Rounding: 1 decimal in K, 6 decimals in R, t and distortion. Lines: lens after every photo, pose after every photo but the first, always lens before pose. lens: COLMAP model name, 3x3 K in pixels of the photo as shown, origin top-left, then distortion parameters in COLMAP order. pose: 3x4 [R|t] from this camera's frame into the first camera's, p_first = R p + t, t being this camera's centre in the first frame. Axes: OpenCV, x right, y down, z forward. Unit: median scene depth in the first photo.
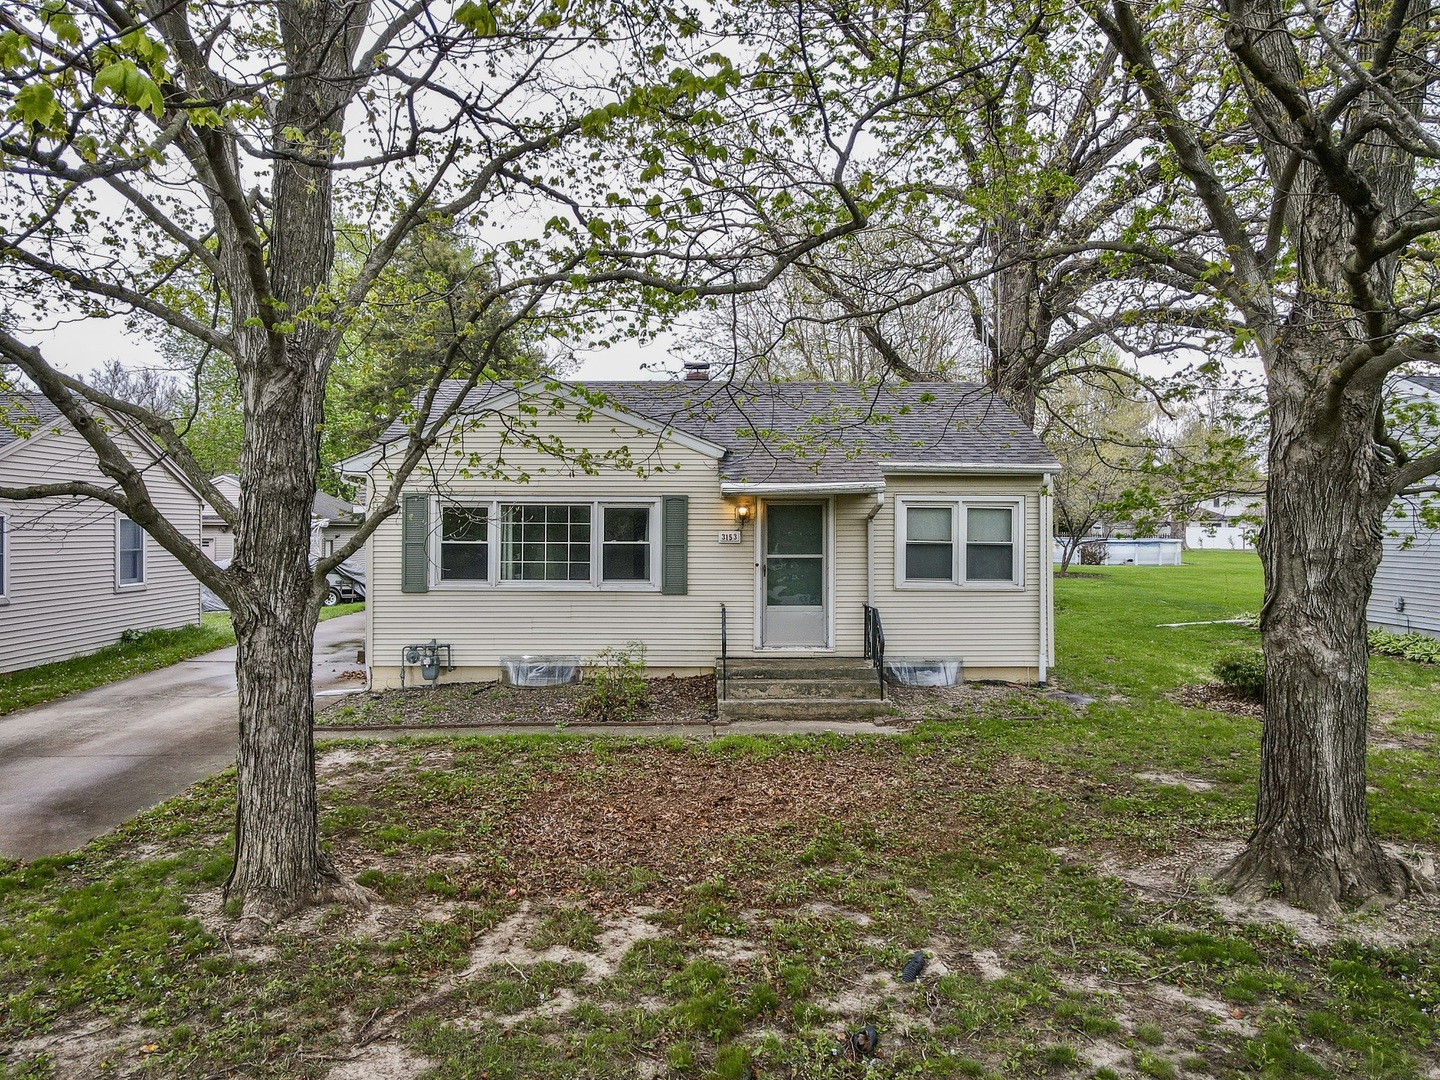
lens RADIAL K [[1076.9, 0, 715.7], [0, 1076.9, 501.7], [0, 0, 1]] dist [0.009922, -0.001370]
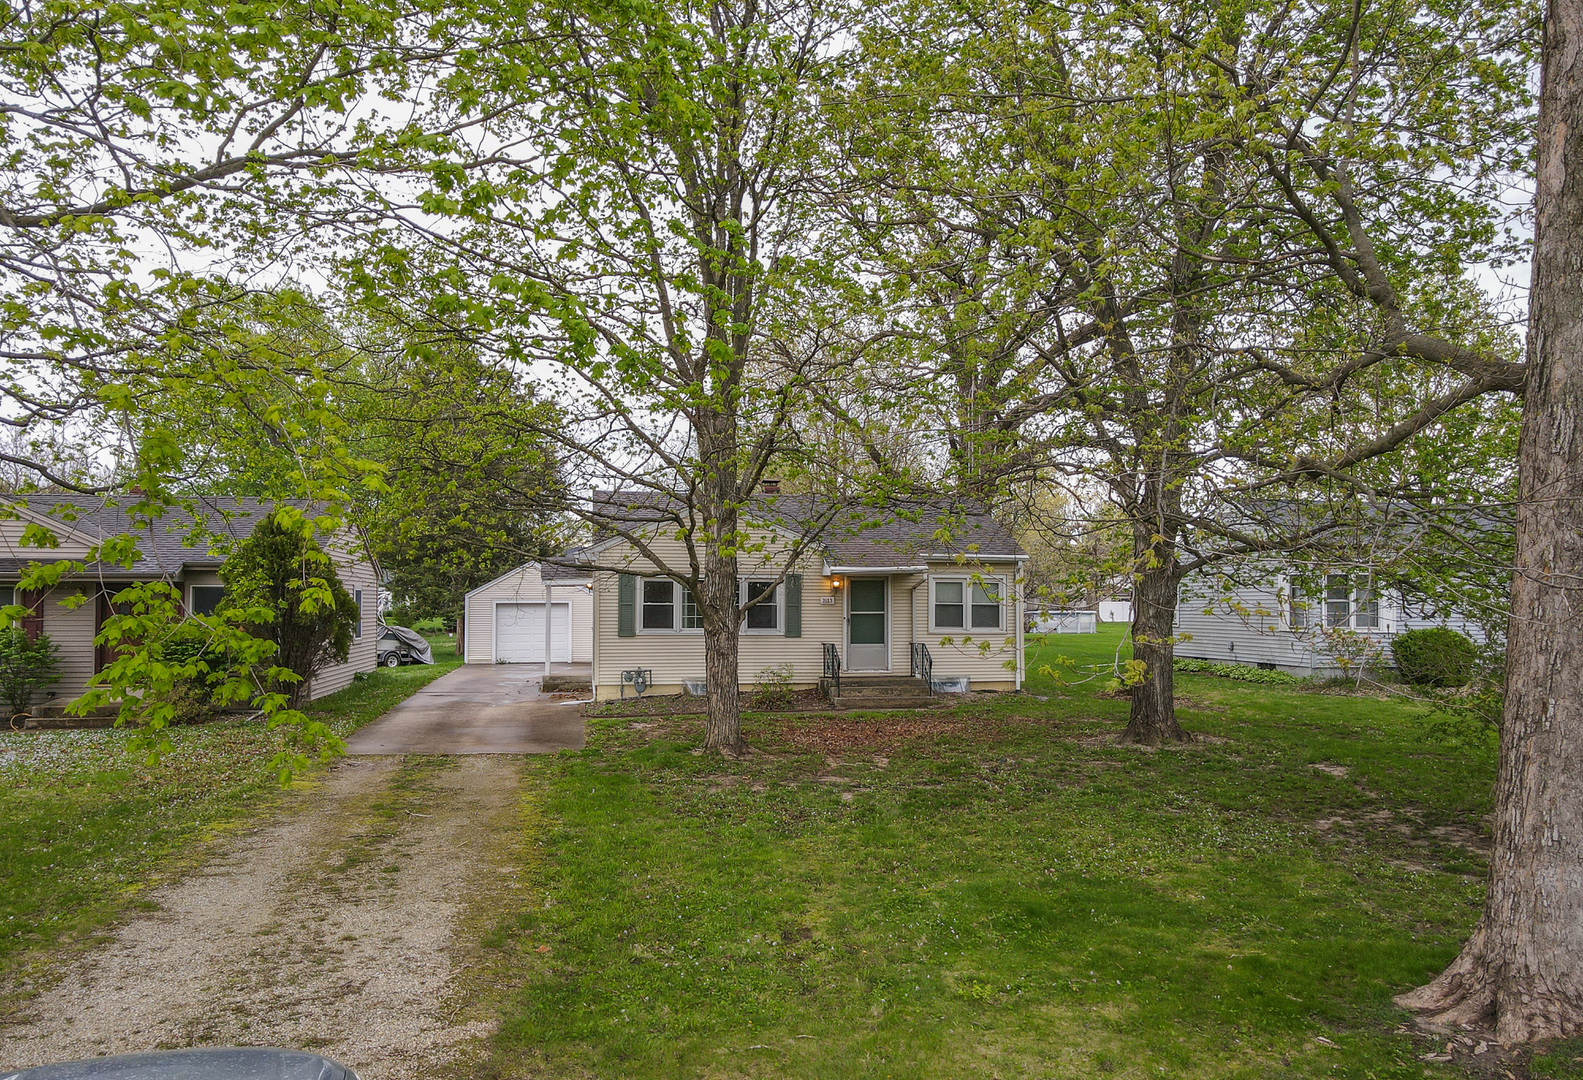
lens RADIAL K [[1203.2, 0, 791.1], [0, 1203.2, 542.5], [0, 0, 1]] dist [-0.000900, -0.000009]
pose [[0.986982, 0.008186, 0.160620, -0.324540], [-0.003527, 0.999565, -0.029273, -0.000539], [-0.160790, 0.028325, 0.986582, -0.734748]]
